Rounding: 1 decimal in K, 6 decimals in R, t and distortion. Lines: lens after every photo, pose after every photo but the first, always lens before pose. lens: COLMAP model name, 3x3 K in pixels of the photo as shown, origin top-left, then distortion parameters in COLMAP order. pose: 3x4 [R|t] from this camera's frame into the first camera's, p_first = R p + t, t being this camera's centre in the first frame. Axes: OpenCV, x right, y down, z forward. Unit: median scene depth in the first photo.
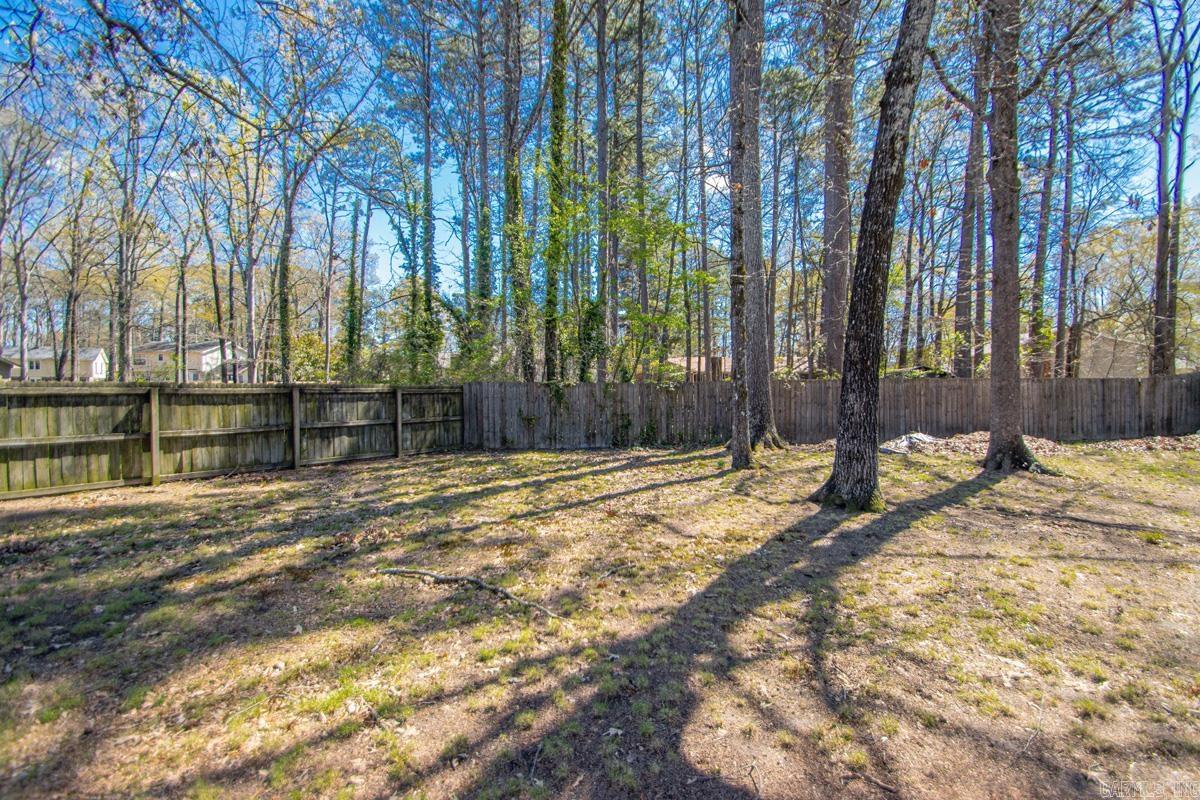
lens RADIAL K [[557.2, 0, 600.0], [0, 557.2, 400.0], [0, 0, 1]] dist [0.027639, -0.024218]
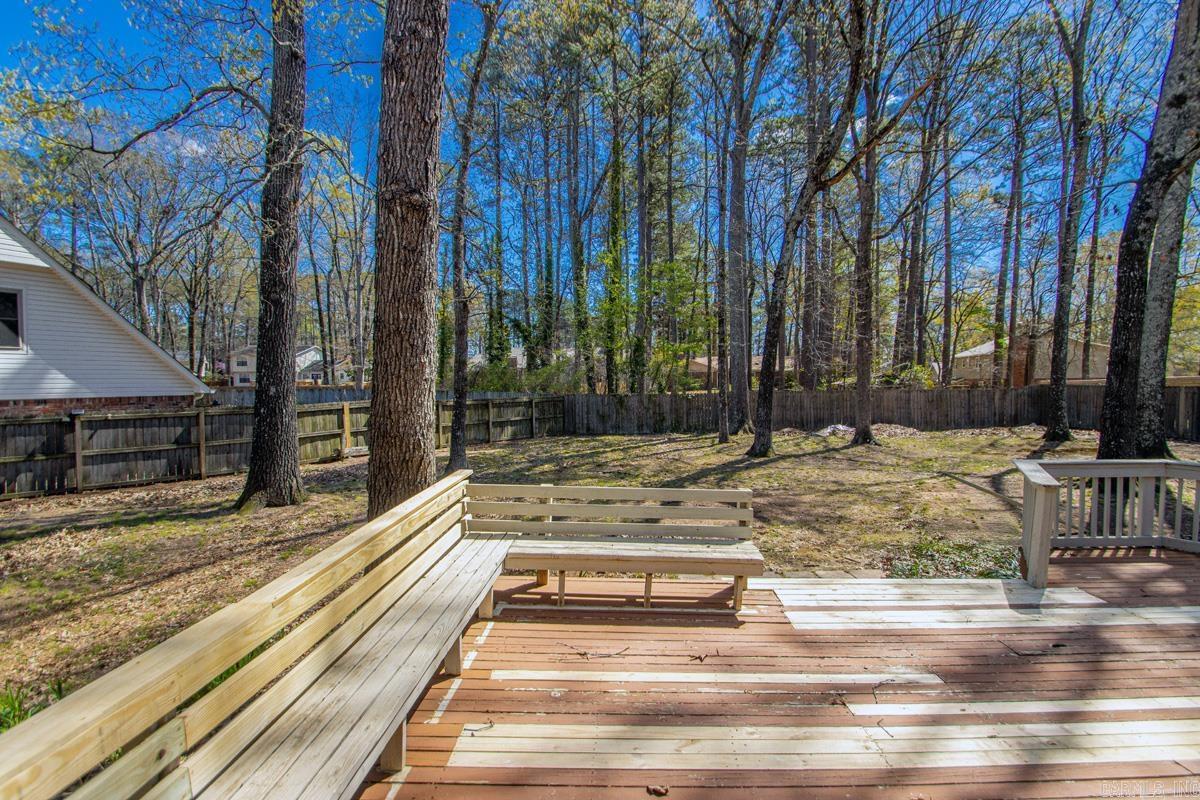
lens RADIAL K [[557.2, 0, 600.0], [0, 557.2, 400.0], [0, 0, 1]] dist [0.027639, -0.024218]
pose [[0.998665, -0.001639, -0.051633, -0.057599], [0.002494, 0.999861, 0.016493, -0.045928], [0.051598, -0.016599, 0.998530, -0.738354]]
